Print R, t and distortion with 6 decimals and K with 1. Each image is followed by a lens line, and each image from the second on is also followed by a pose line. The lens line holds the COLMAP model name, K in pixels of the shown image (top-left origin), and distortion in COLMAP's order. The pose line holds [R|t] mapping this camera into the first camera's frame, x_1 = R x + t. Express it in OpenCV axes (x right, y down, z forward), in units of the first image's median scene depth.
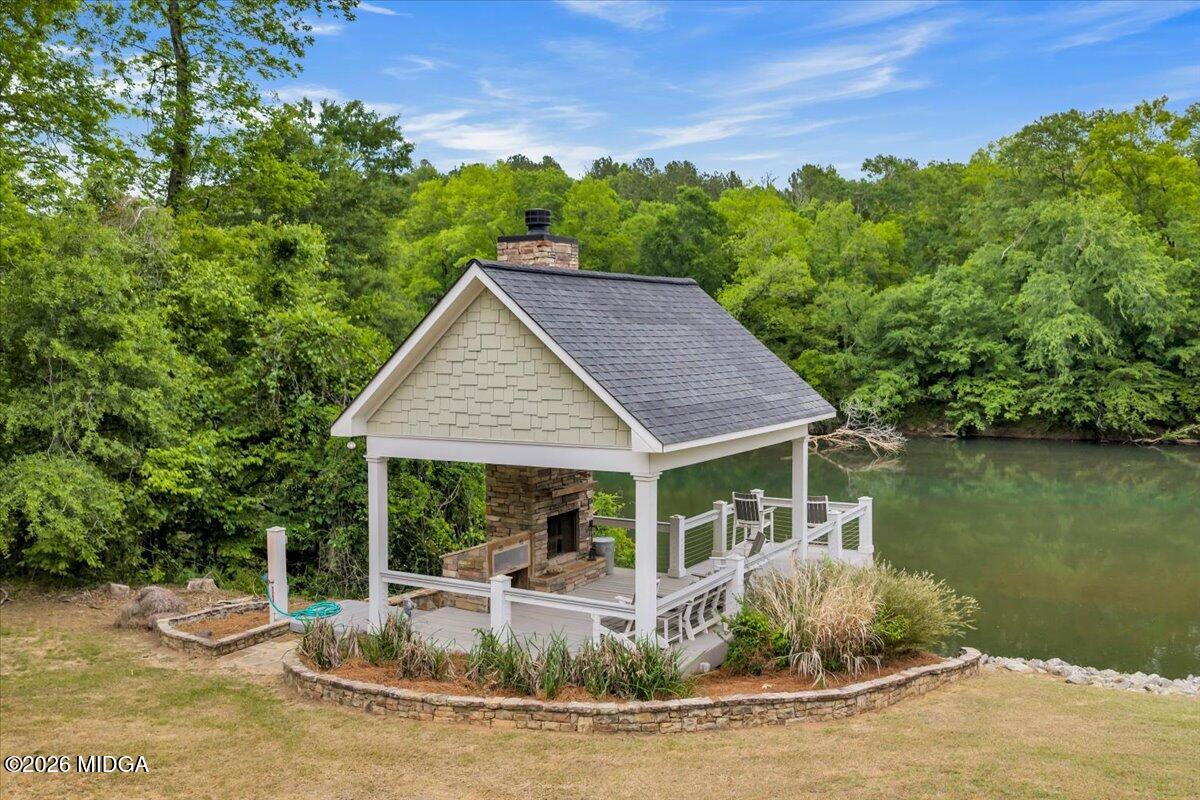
lens RADIAL K [[1030.1, 0, 600.0], [0, 1030.1, 400.0], [0, 0, 1]] dist [0.028347, -0.022771]
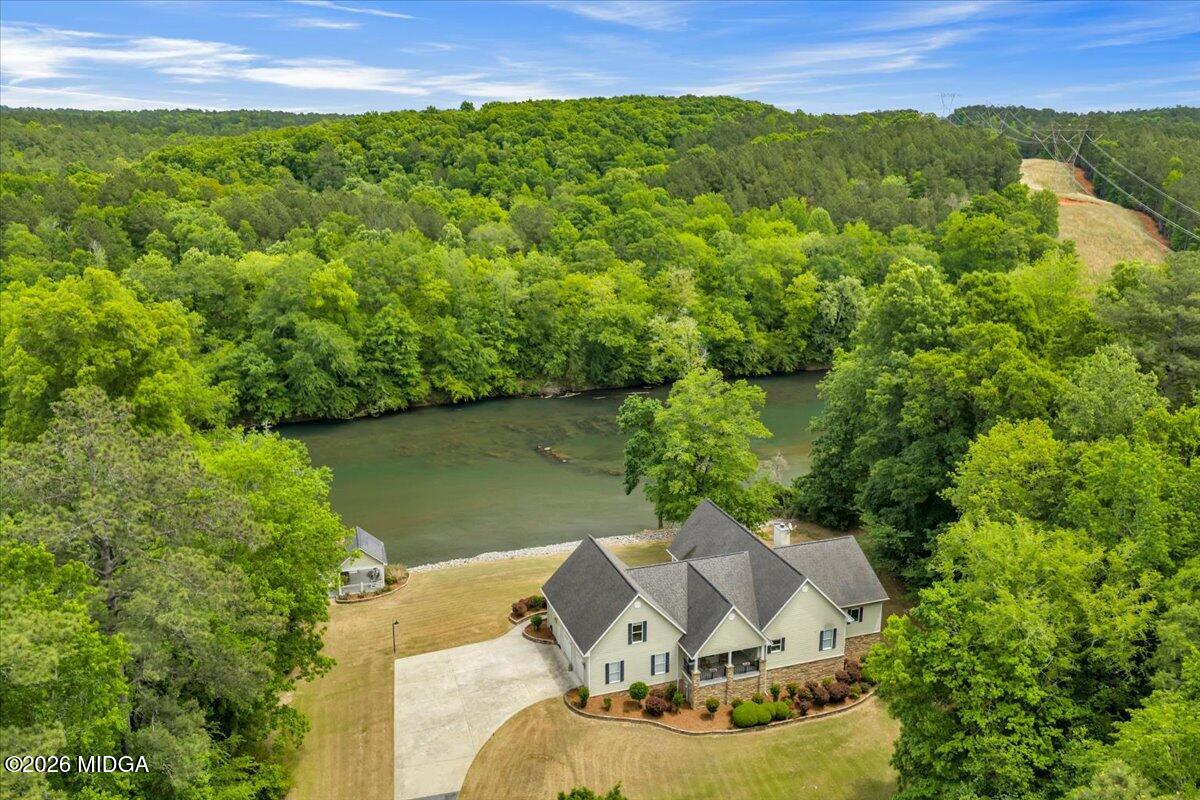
lens RADIAL K [[997.2, 0, 600.0], [0, 997.2, 400.0], [0, 0, 1]] dist [0.045136, -0.154630]
pose [[0.641833, -0.195343, 0.741546, -0.666732], [0.038486, 0.973997, 0.223266, -0.434137], [-0.765878, -0.114761, 0.632662, -0.721394]]
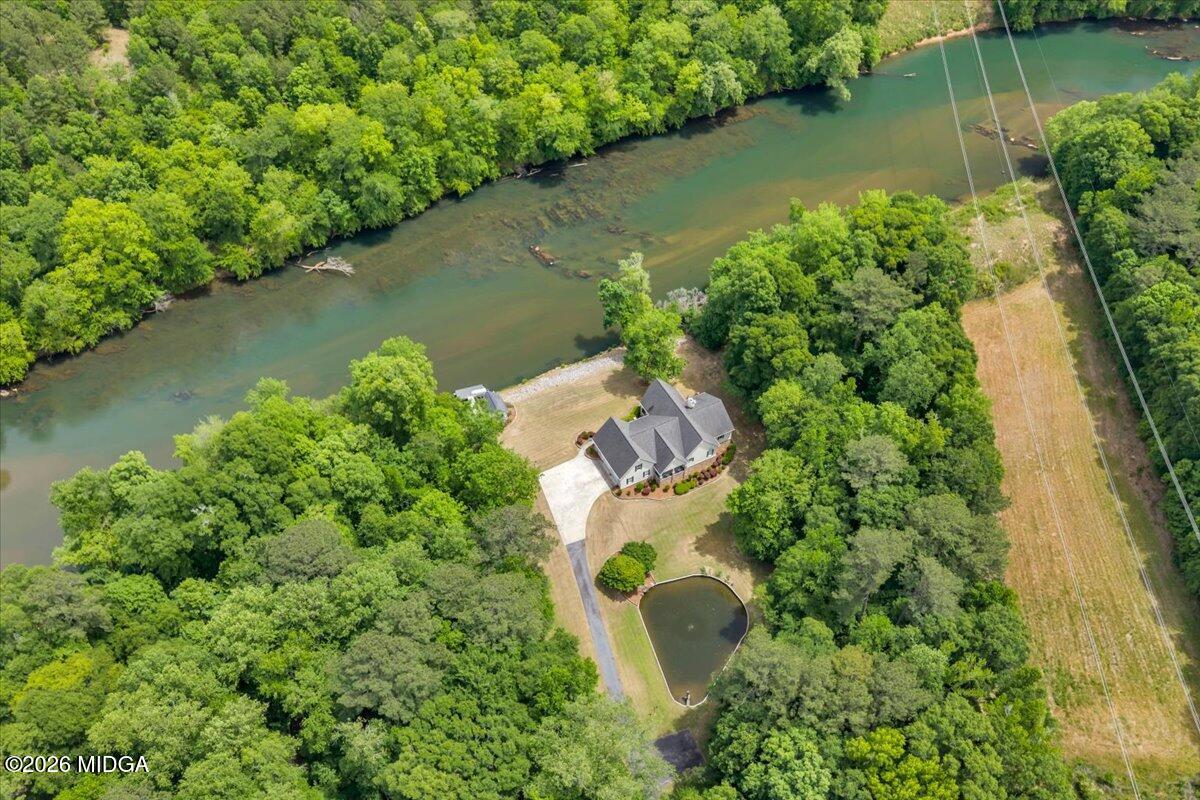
lens RADIAL K [[992.5, 0, 600.0], [0, 992.5, 400.0], [0, 0, 1]] dist [0.019607, -0.040730]
pose [[0.519454, -0.628074, 0.579389, -1.279872], [0.037933, 0.694326, 0.718660, -1.747307], [-0.853656, -0.351333, 0.384495, -0.948317]]
